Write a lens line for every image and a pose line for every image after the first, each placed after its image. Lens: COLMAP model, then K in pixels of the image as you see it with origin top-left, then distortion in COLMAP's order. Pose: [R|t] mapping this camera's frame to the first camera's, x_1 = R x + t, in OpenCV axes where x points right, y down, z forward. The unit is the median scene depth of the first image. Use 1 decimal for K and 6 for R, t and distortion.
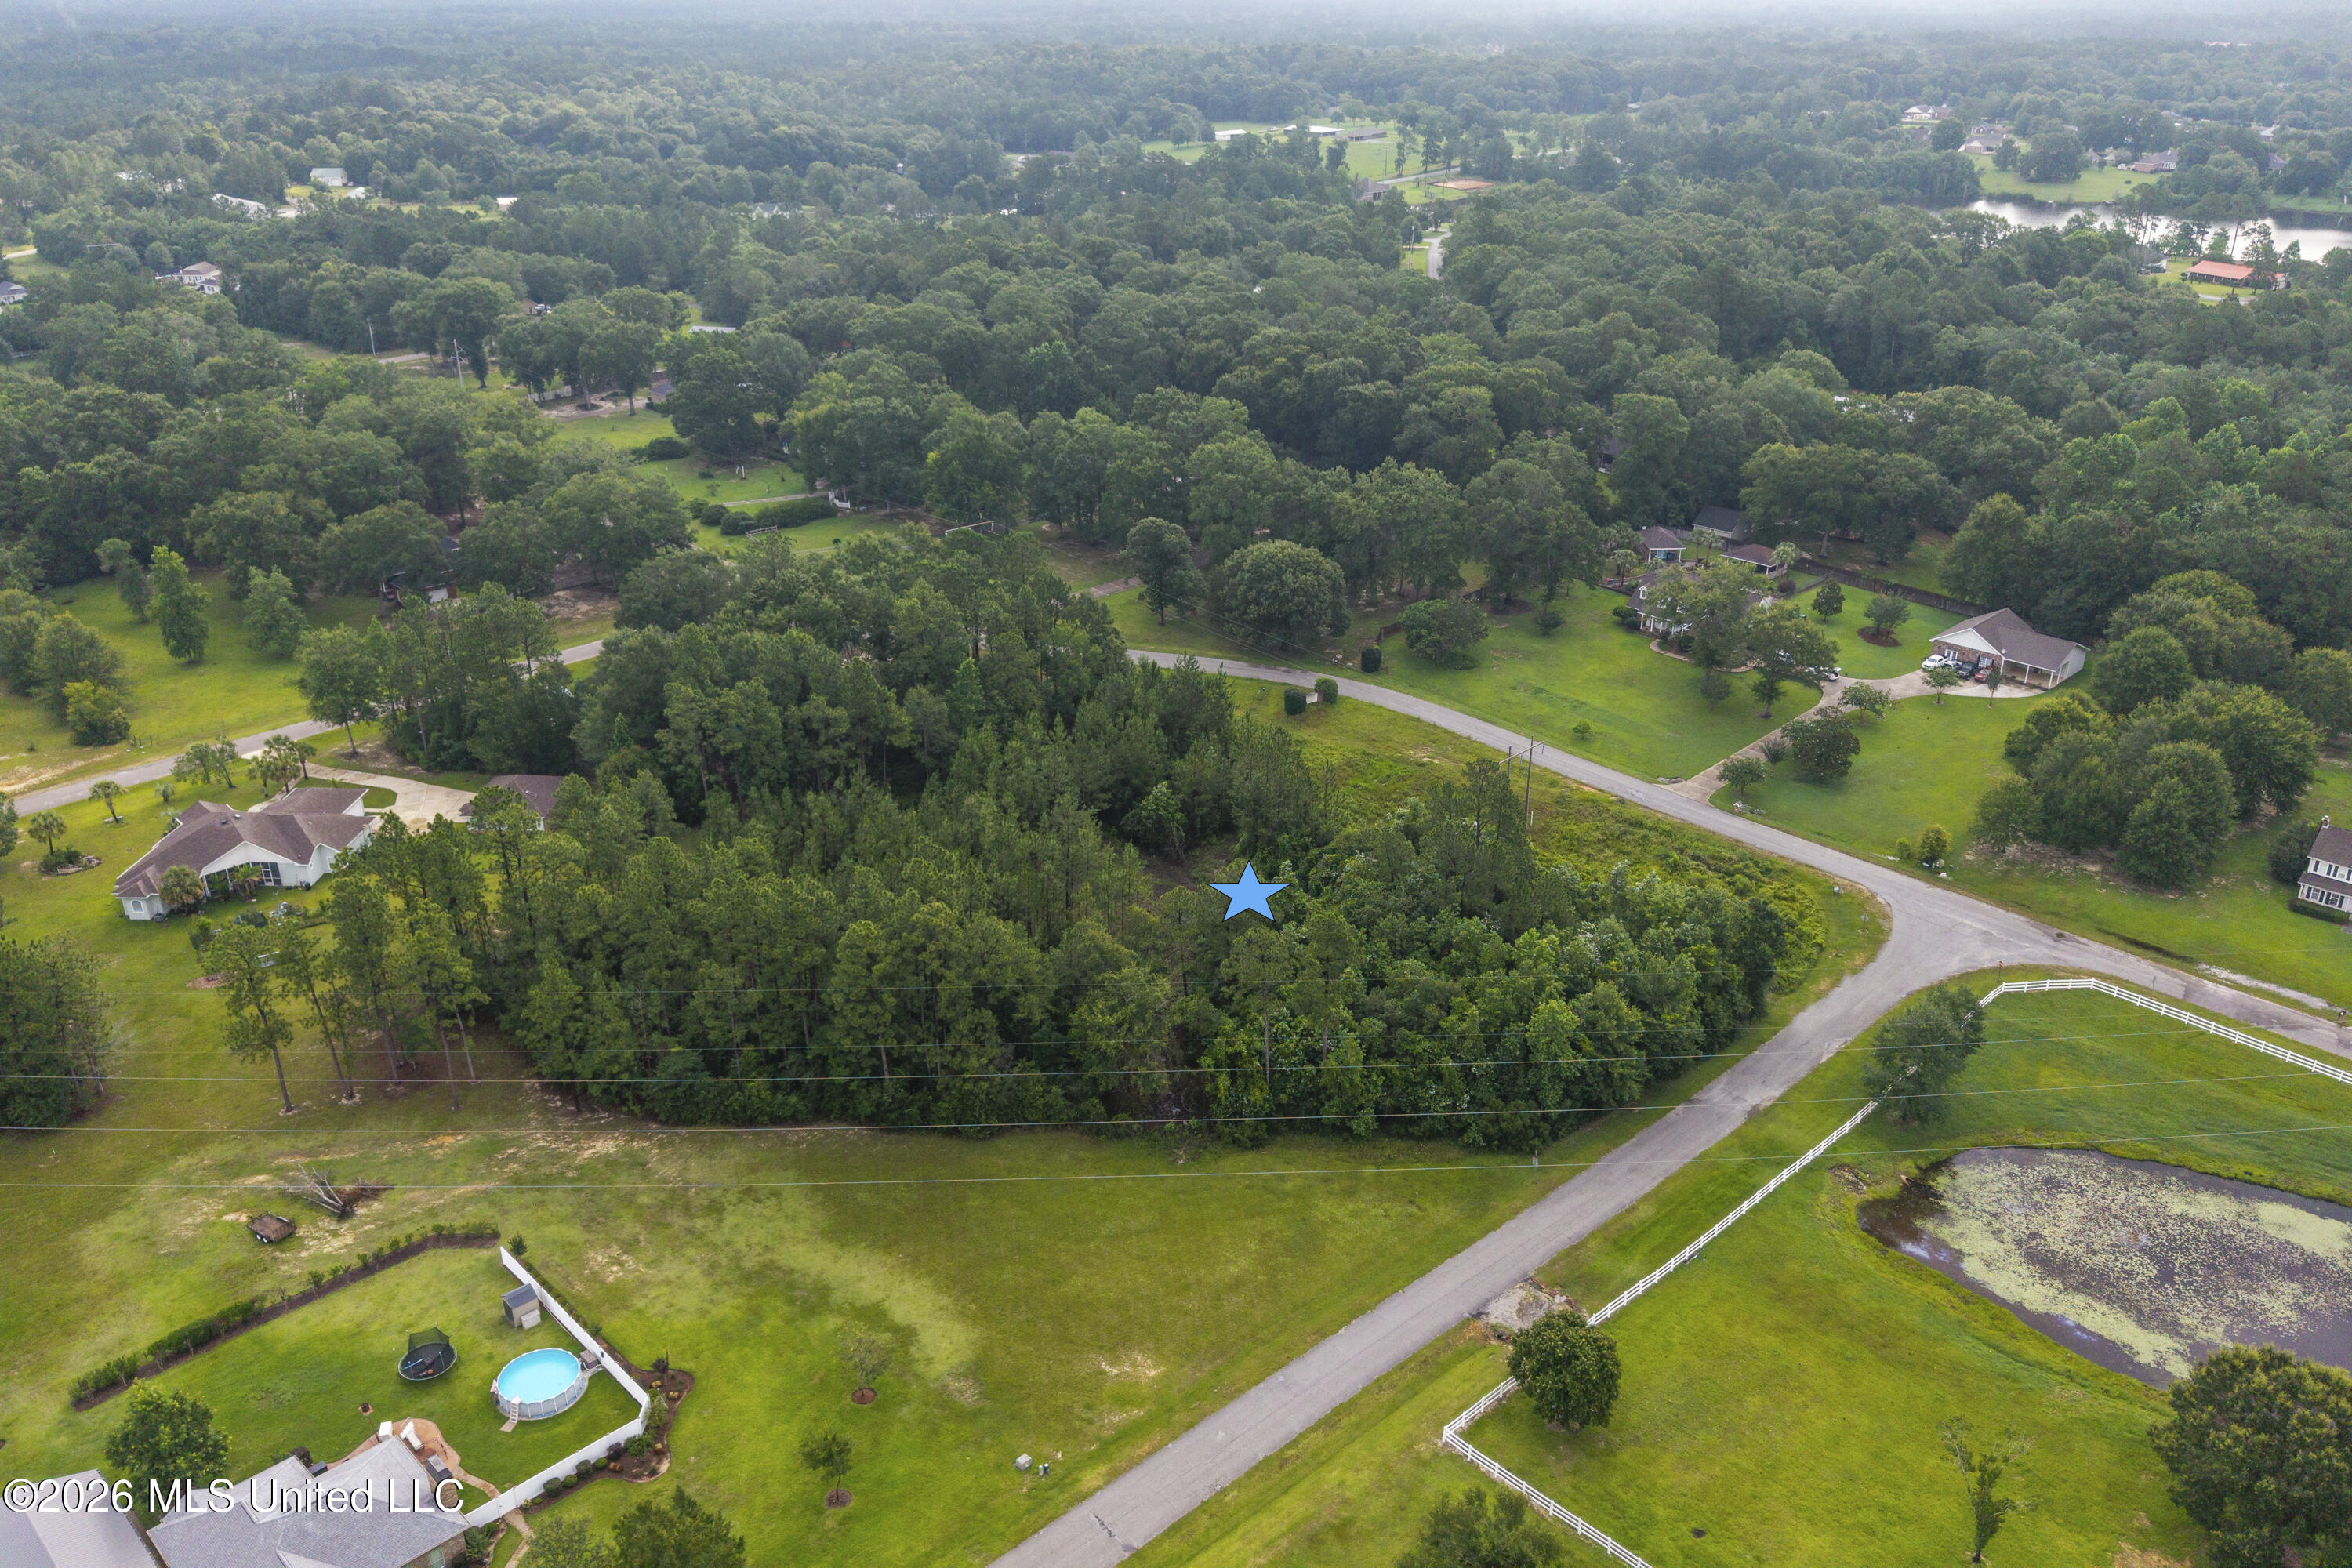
lens RADIAL K [[1881.8, 0, 1176.0], [0, 1881.8, 784.0], [0, 0, 1]] dist [0.015263, -0.001789]
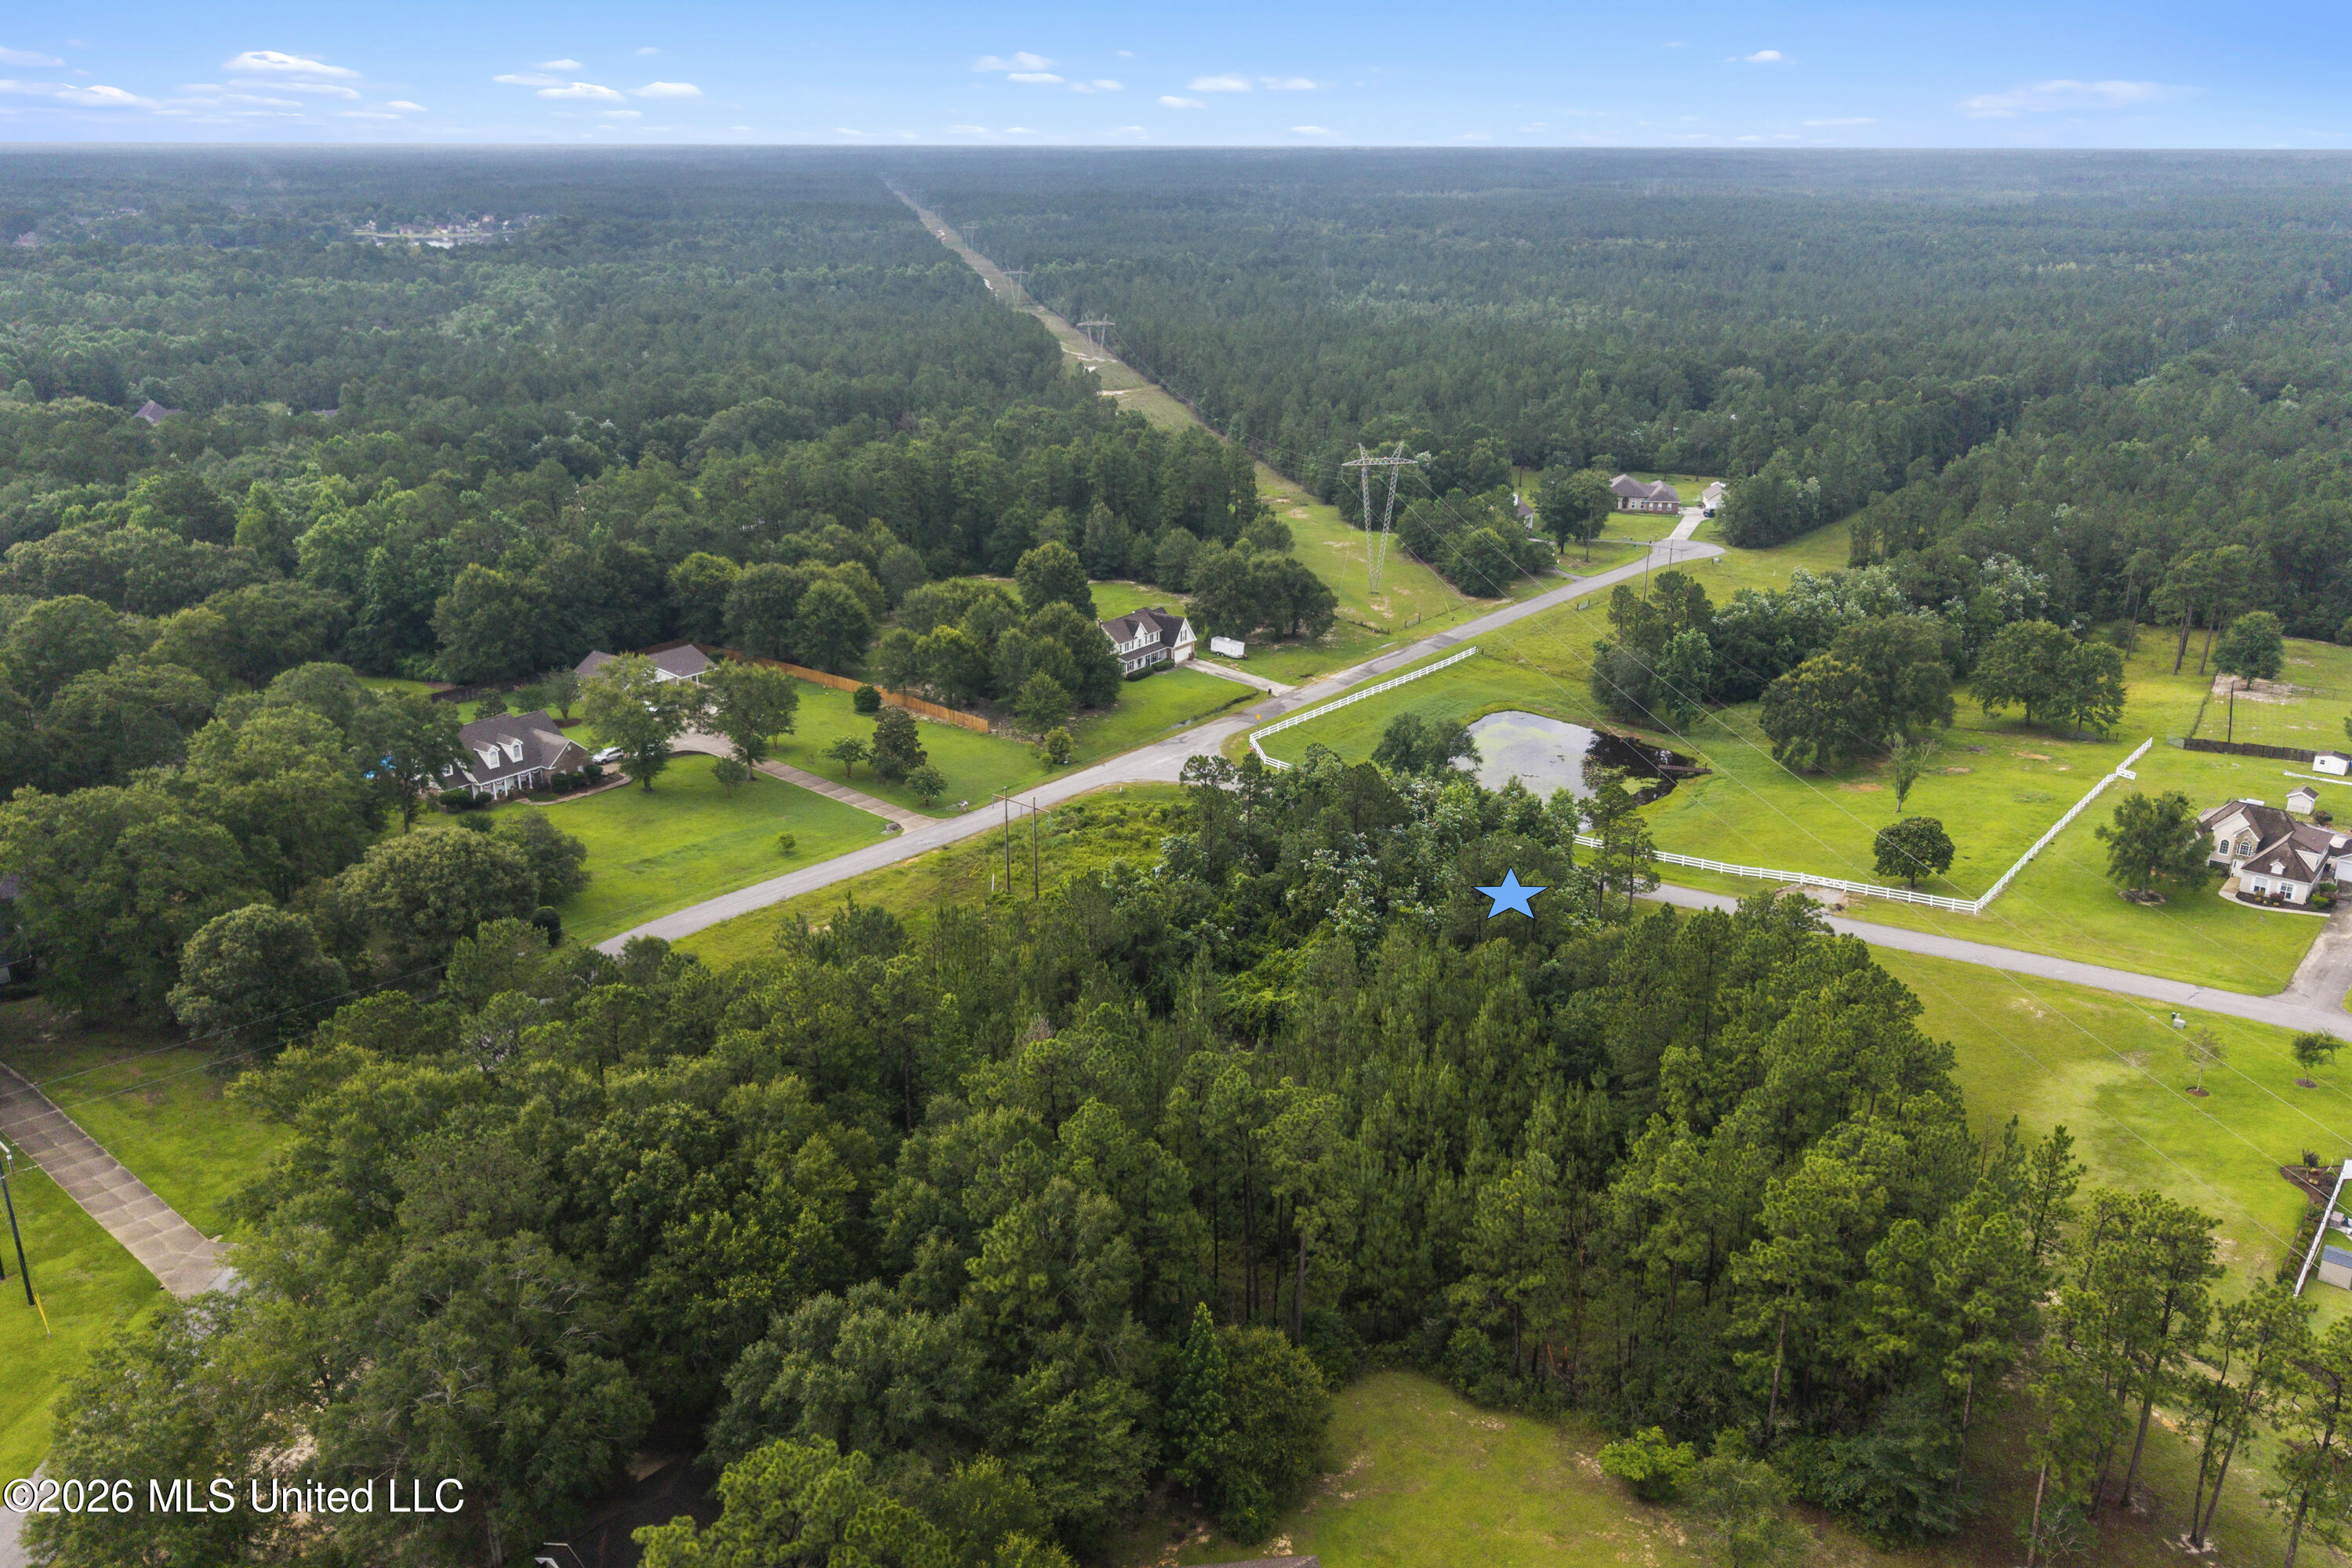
lens RADIAL K [[1863.9, 0, 1176.0], [0, 1863.9, 784.0], [0, 0, 1]] dist [0.061273, -0.092229]
pose [[-0.137349, -0.321504, 0.936894, -0.952145], [0.406700, 0.844148, 0.349300, -0.437094], [-0.903178, 0.429011, 0.014813, 1.251961]]
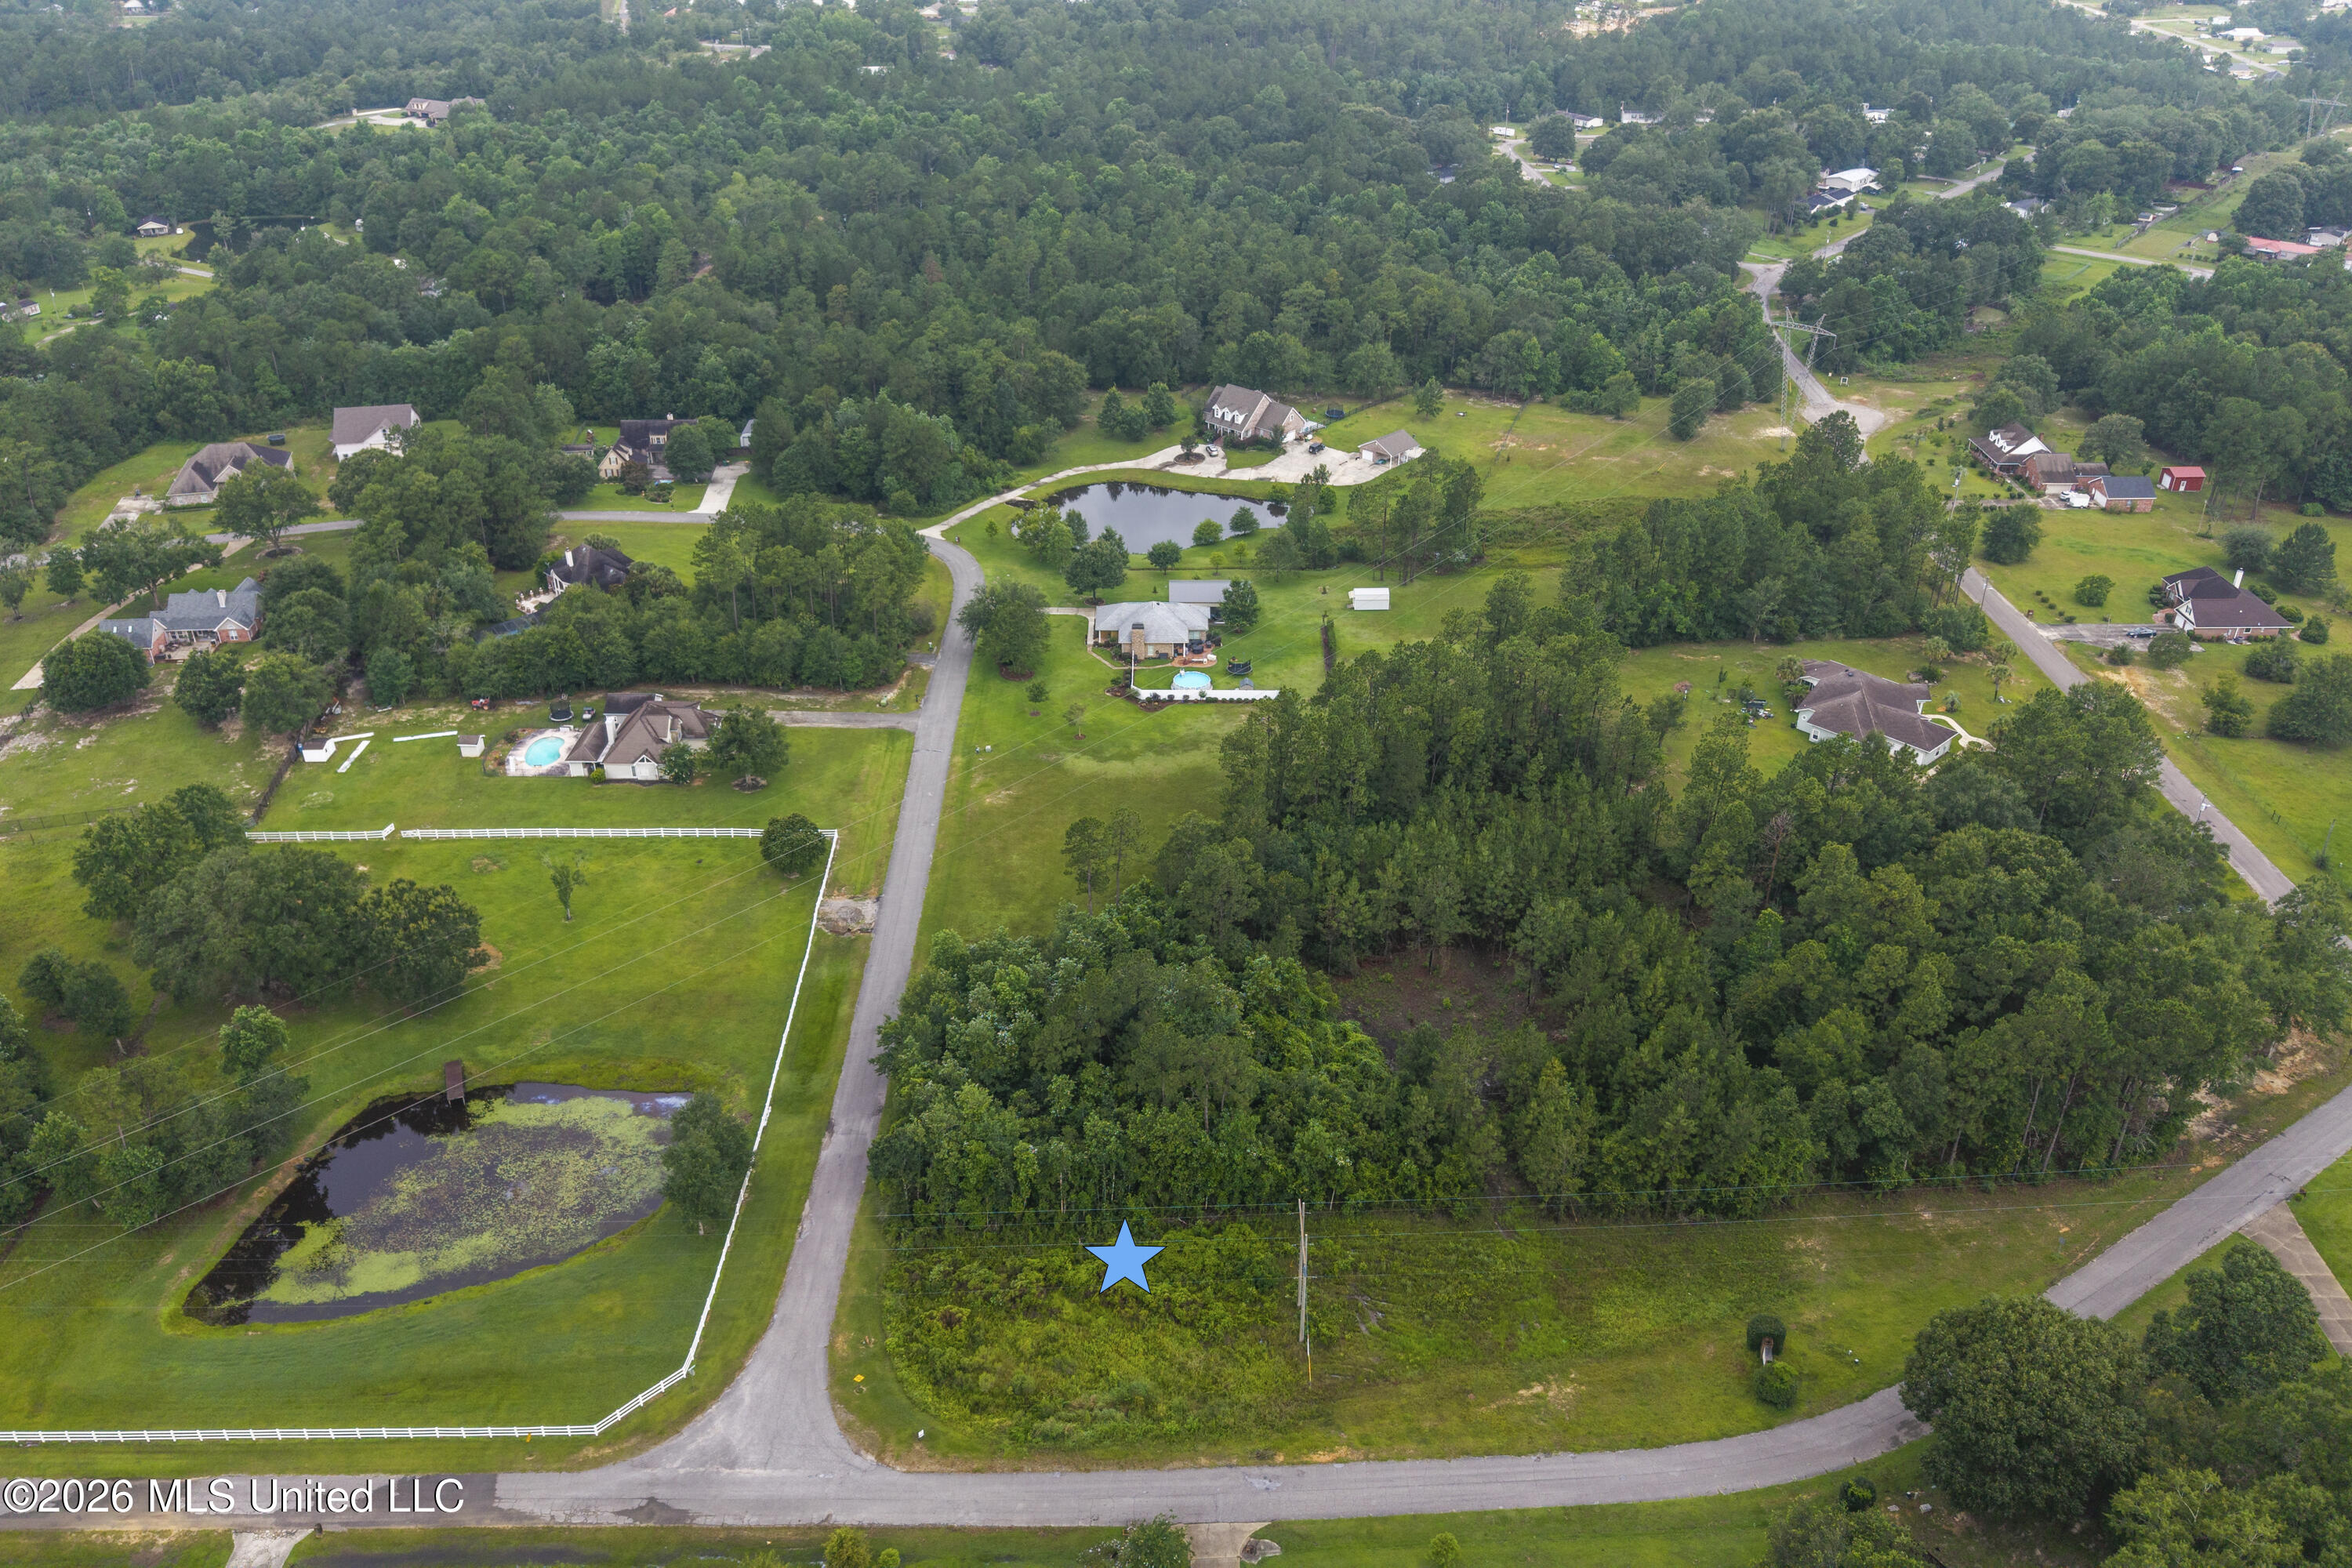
lens RADIAL K [[1863.9, 0, 1176.0], [0, 1863.9, 784.0], [0, 0, 1]] dist [0.061273, -0.092229]
pose [[-0.694210, 0.350757, -0.628524, 0.880288], [-0.300082, 0.652675, 0.695677, -0.904387], [0.654235, 0.671555, -0.347837, 1.521309]]
